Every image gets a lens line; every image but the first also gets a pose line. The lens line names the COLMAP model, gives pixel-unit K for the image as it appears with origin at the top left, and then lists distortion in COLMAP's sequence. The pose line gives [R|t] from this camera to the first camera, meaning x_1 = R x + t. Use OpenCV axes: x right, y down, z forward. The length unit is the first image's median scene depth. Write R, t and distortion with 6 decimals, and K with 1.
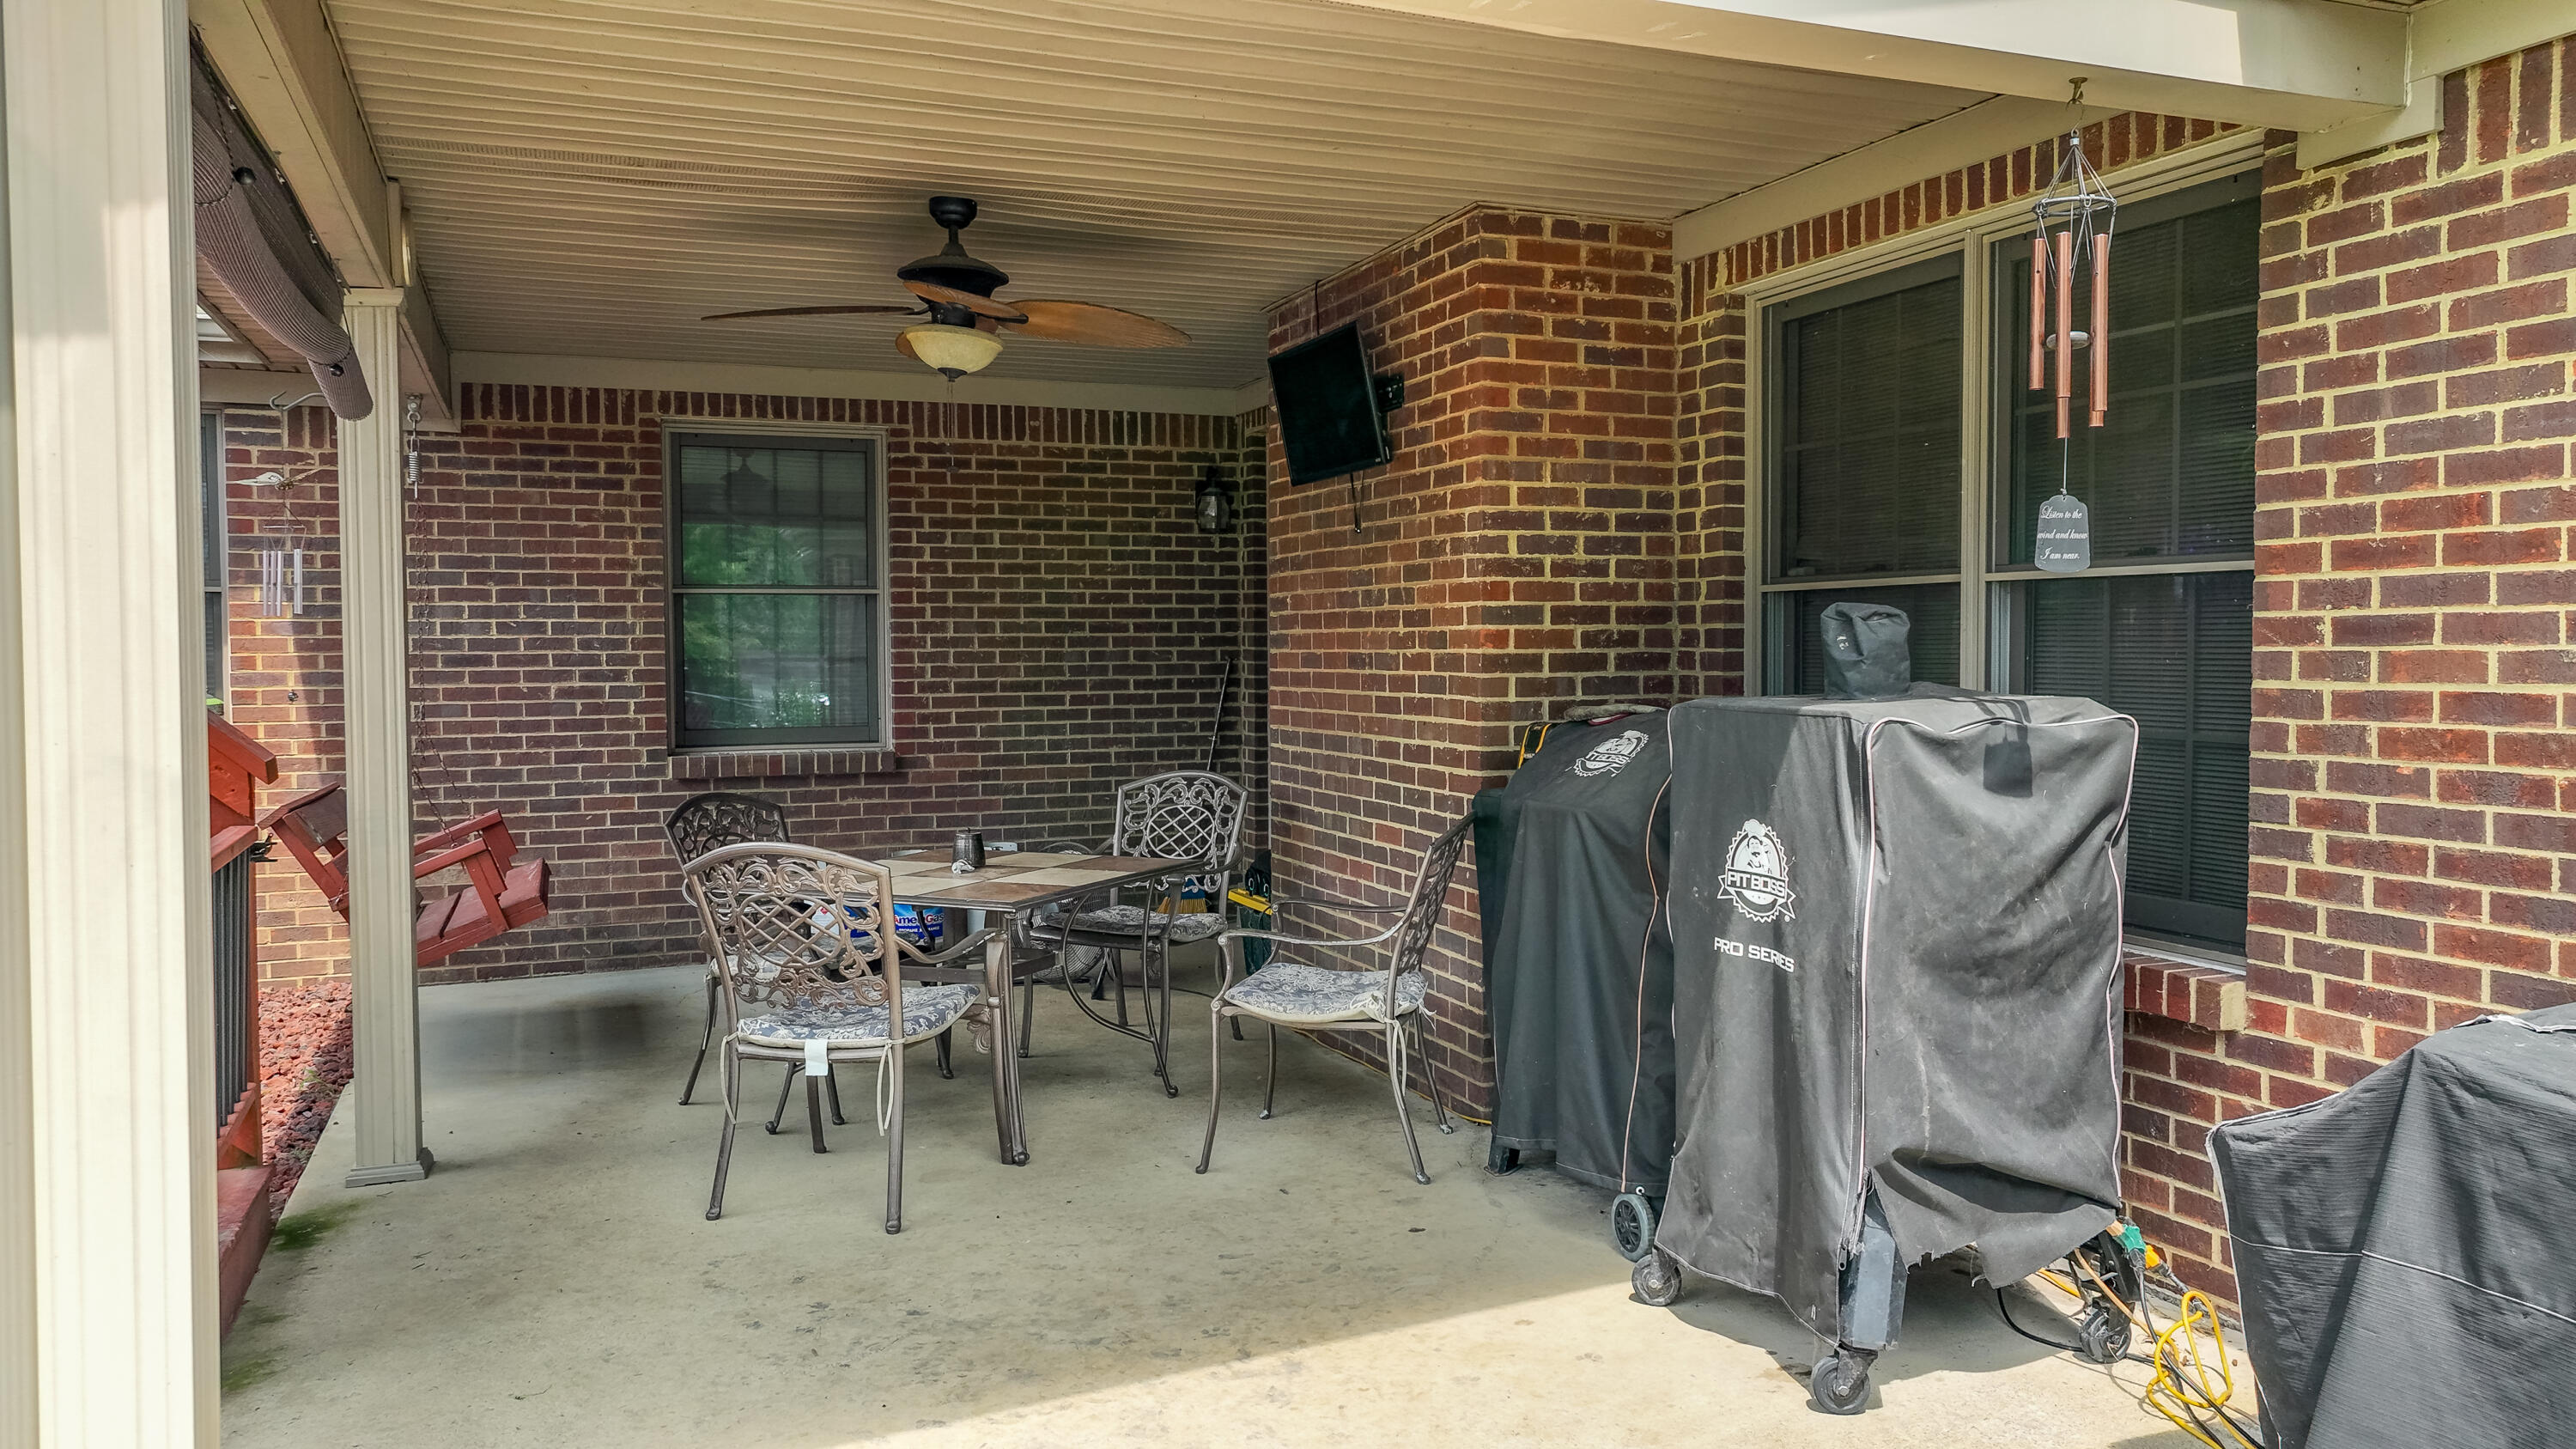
lens RADIAL K [[1777.3, 0, 1286.3], [0, 1777.3, 707.6], [0, 0, 1]] dist [-0.003340, 0.032820]
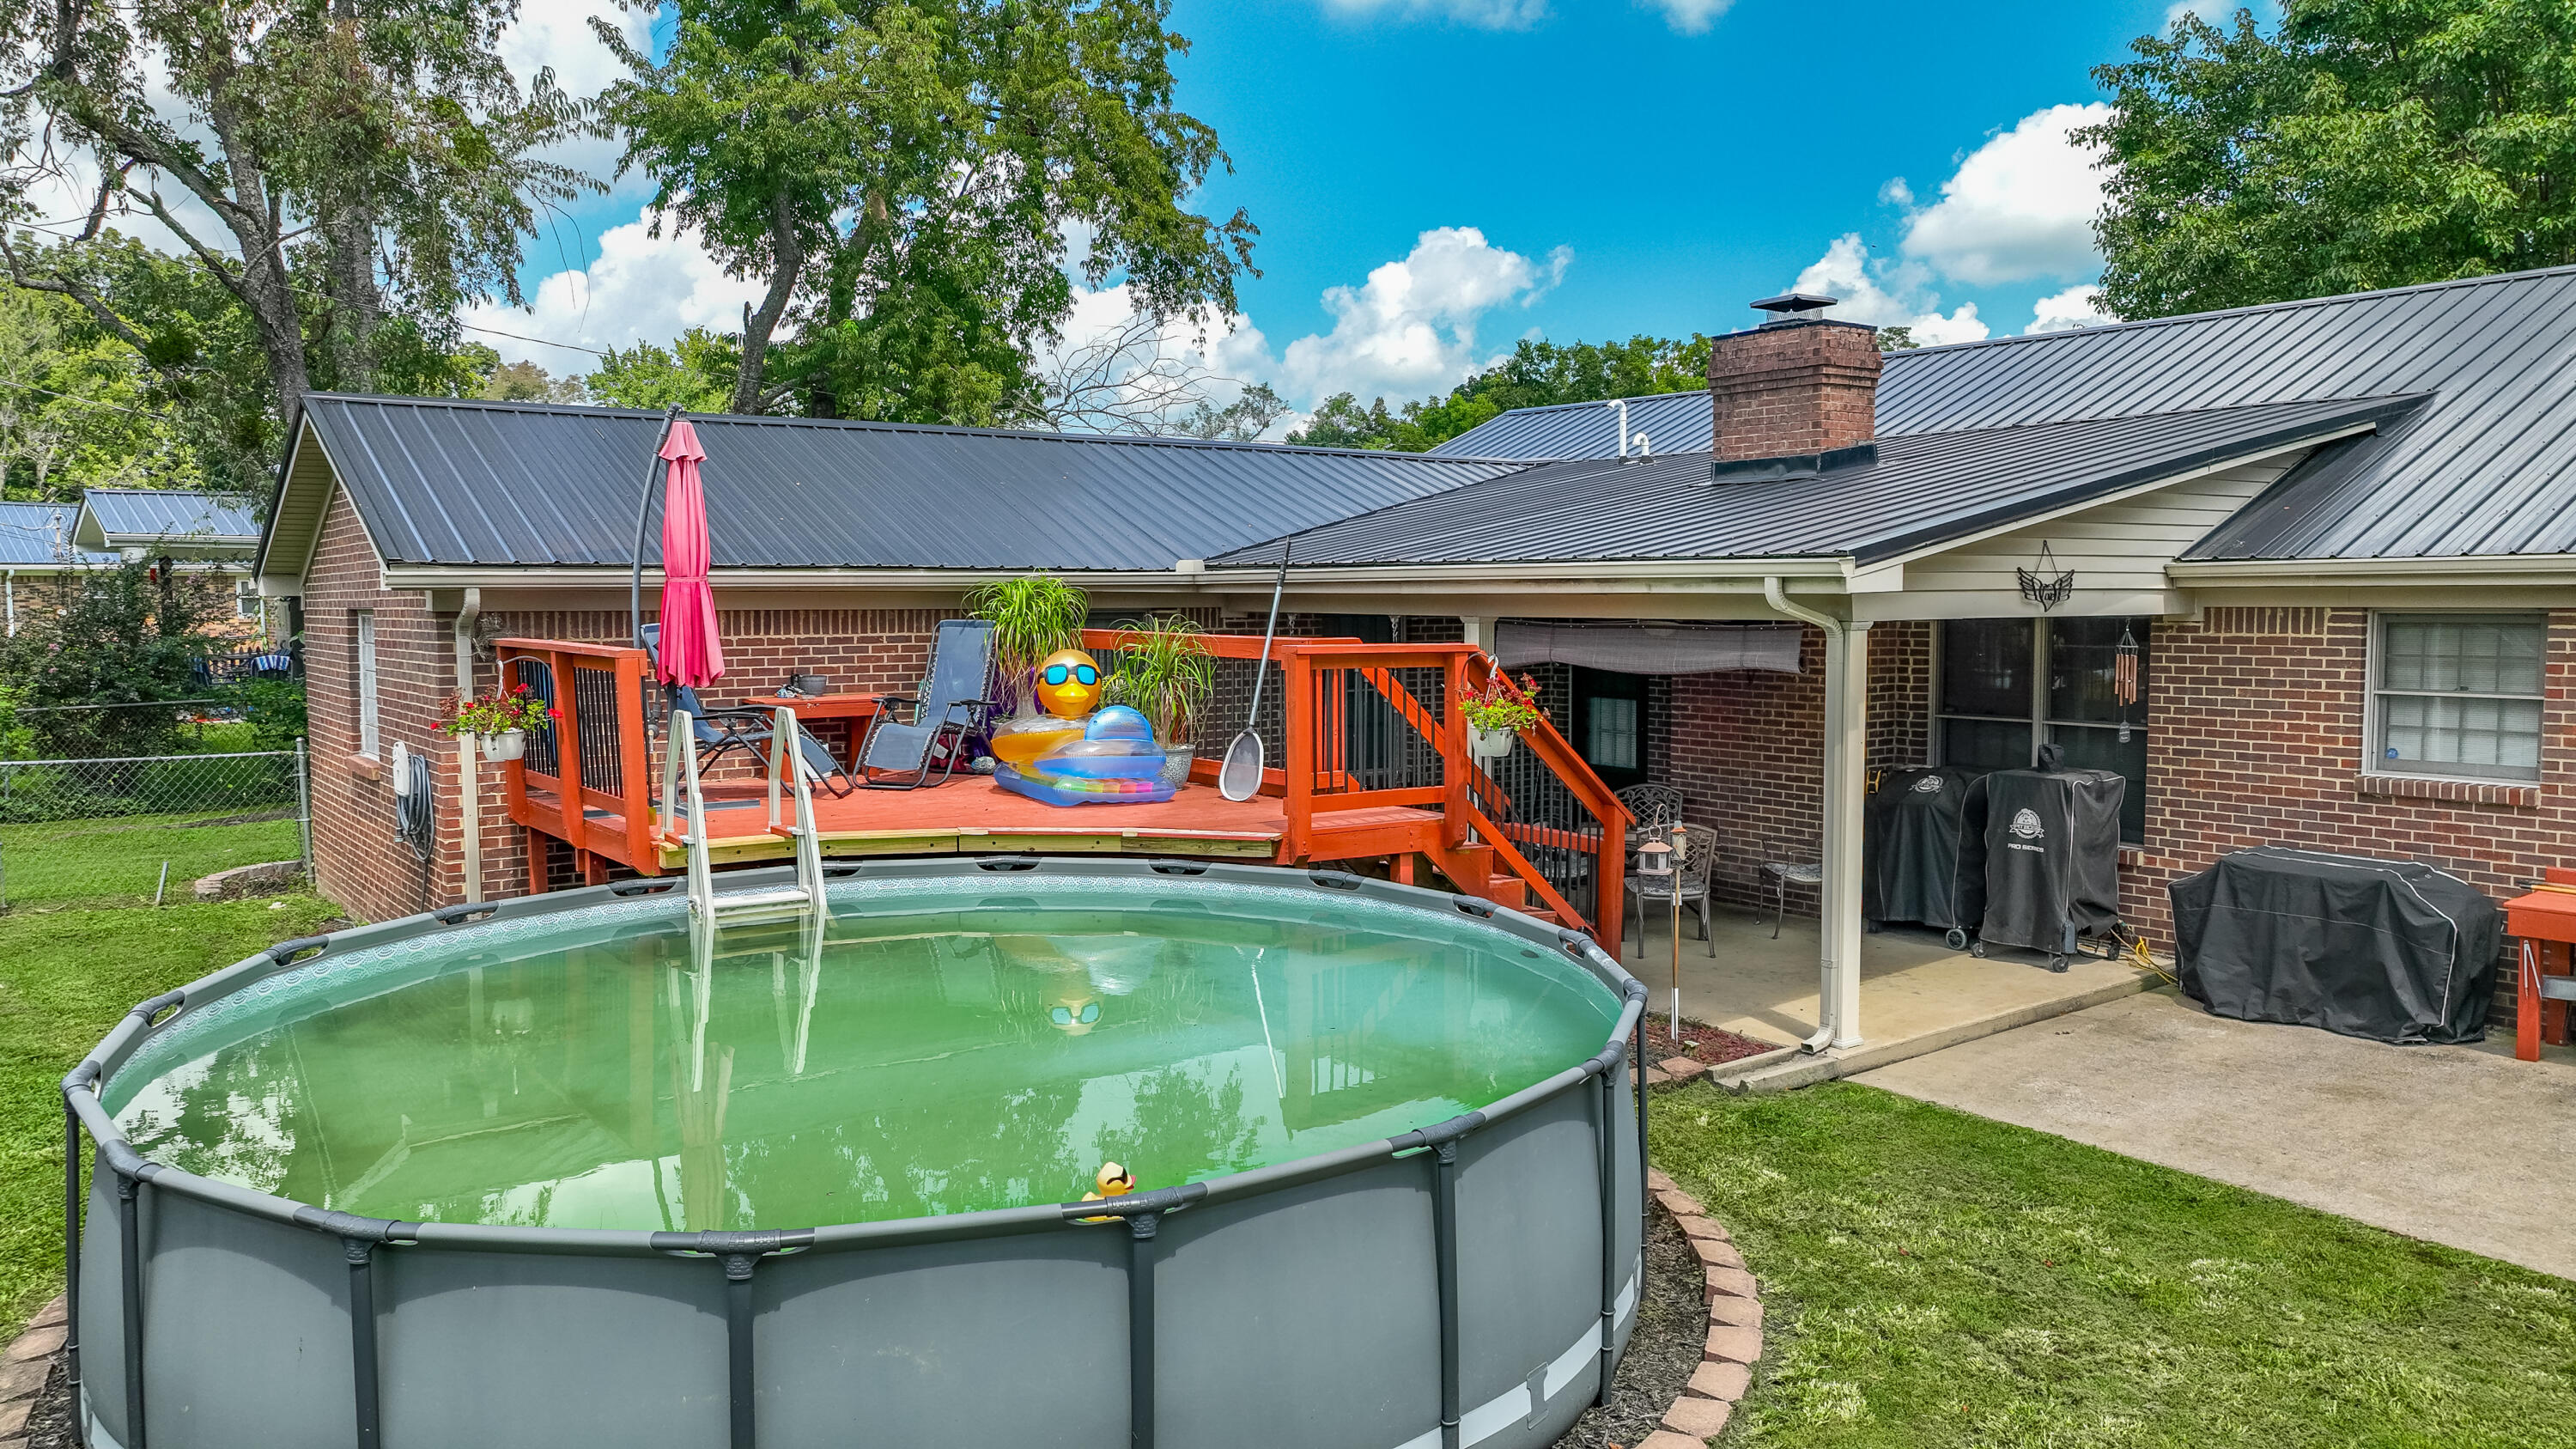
lens RADIAL K [[1777.3, 0, 1286.3], [0, 1777.3, 707.6], [0, 0, 1]] dist [-0.003340, 0.032820]
pose [[0.968212, -0.014034, 0.249737, -2.052137], [0.007278, 0.999583, 0.027958, -0.247760], [-0.250026, -0.025252, 0.967910, -2.035602]]
